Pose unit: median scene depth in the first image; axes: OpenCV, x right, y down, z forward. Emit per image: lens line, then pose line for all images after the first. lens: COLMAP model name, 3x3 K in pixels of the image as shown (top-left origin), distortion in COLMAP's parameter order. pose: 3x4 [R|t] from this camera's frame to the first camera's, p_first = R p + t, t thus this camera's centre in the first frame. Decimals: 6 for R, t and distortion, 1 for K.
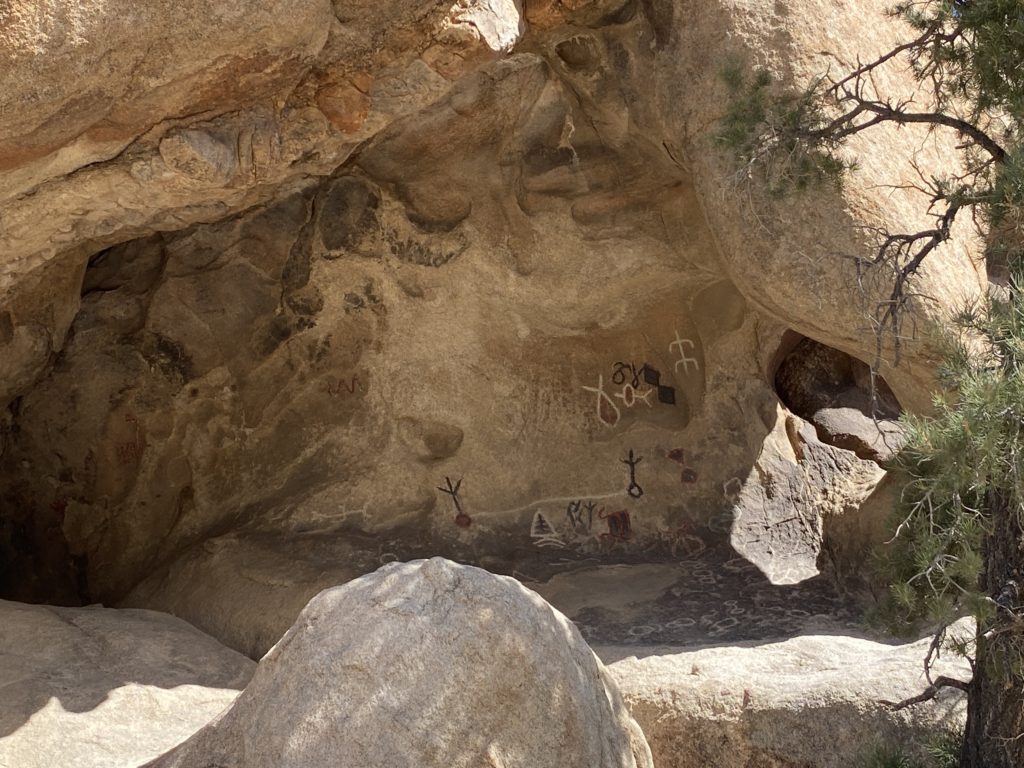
lens RADIAL K [[1655.7, 0, 529.7], [0, 1655.7, 369.0], [0, 0, 1]] dist [0.140889, 0.000000]
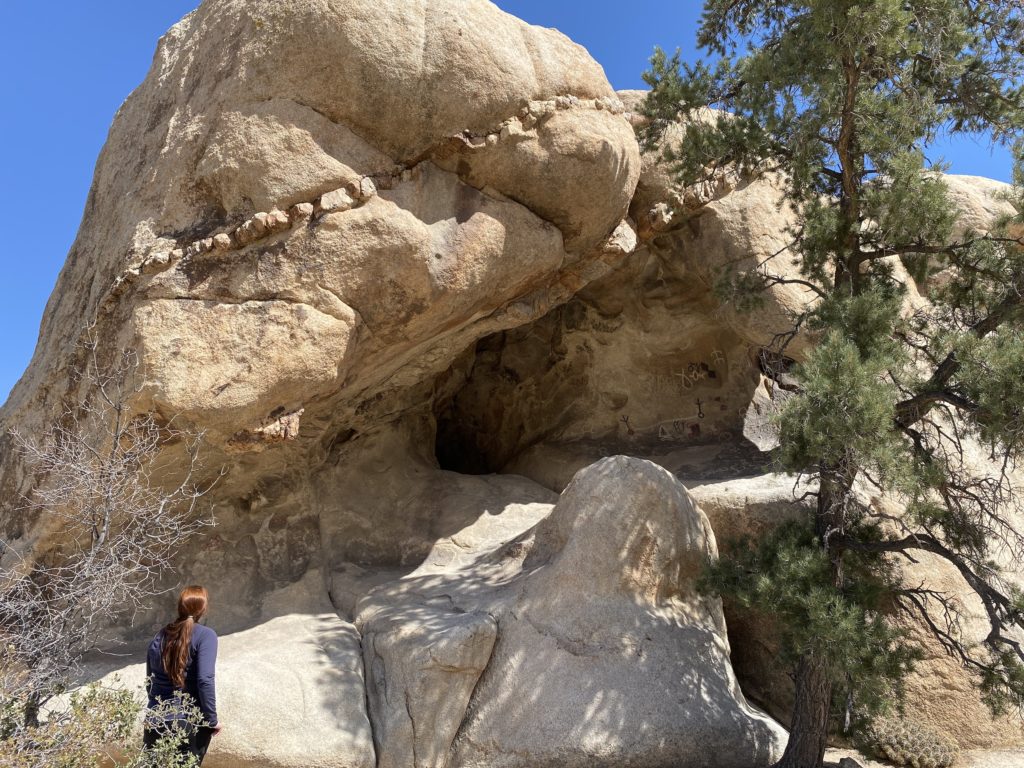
lens RADIAL K [[777.0, 0, 518.2], [0, 777.0, 375.7], [0, 0, 1]] dist [0.116576, -0.005824]
pose [[0.979490, -0.082829, -0.183680, 0.016135], [0.090294, 0.995380, 0.032645, -0.046686], [0.180127, -0.048561, 0.982444, -0.180846]]
